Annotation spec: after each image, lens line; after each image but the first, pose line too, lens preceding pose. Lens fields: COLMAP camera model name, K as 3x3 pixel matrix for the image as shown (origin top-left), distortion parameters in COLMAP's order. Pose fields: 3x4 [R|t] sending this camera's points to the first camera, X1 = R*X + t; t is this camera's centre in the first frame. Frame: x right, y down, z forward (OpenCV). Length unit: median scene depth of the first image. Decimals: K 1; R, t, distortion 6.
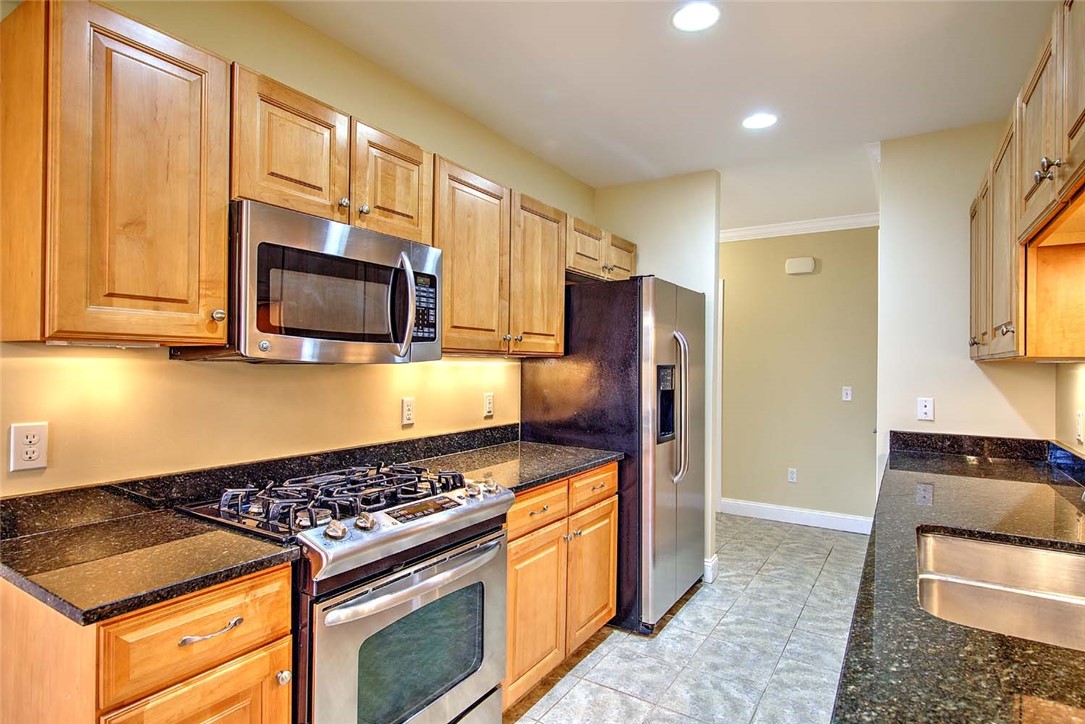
lens RADIAL K [[594.6, 0, 542.5], [0, 594.6, 363.4], [0, 0, 1]] dist [0.005967, -0.000930]
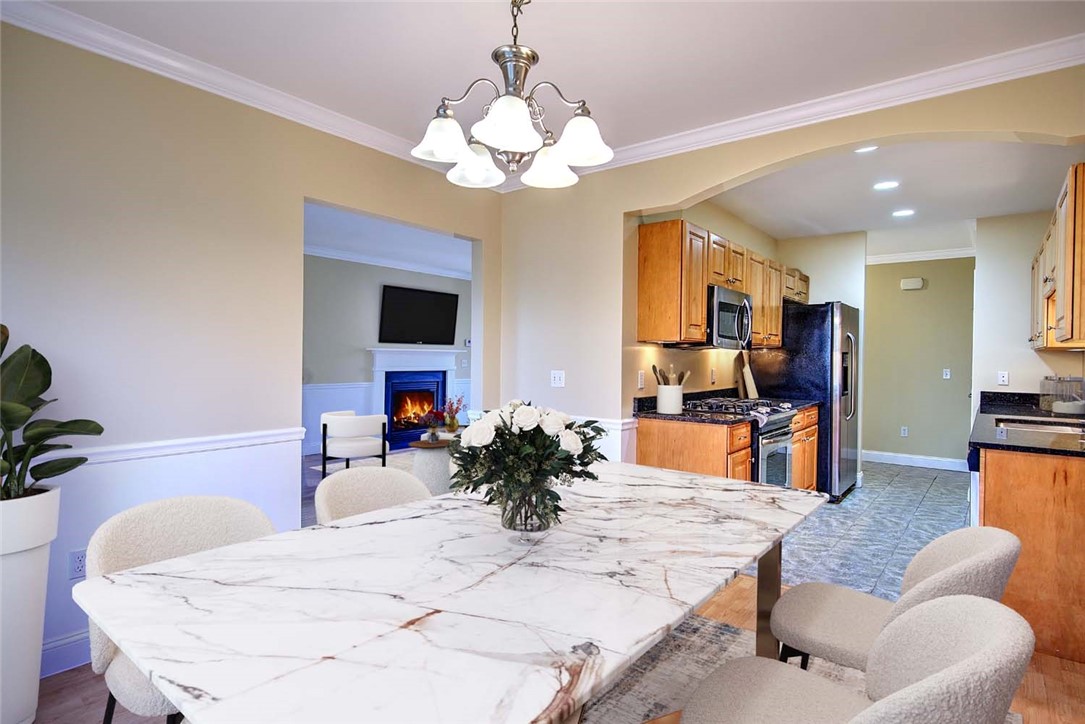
lens RADIAL K [[594.6, 0, 540.9], [0, 594.6, 365.3], [0, 0, 1]] dist [0.005967, -0.000930]
pose [[0.995184, 0.004624, -0.097911, -0.518485], [-0.003146, 0.999879, 0.015245, 0.017425], [0.097970, -0.014863, 0.995078, -0.846815]]
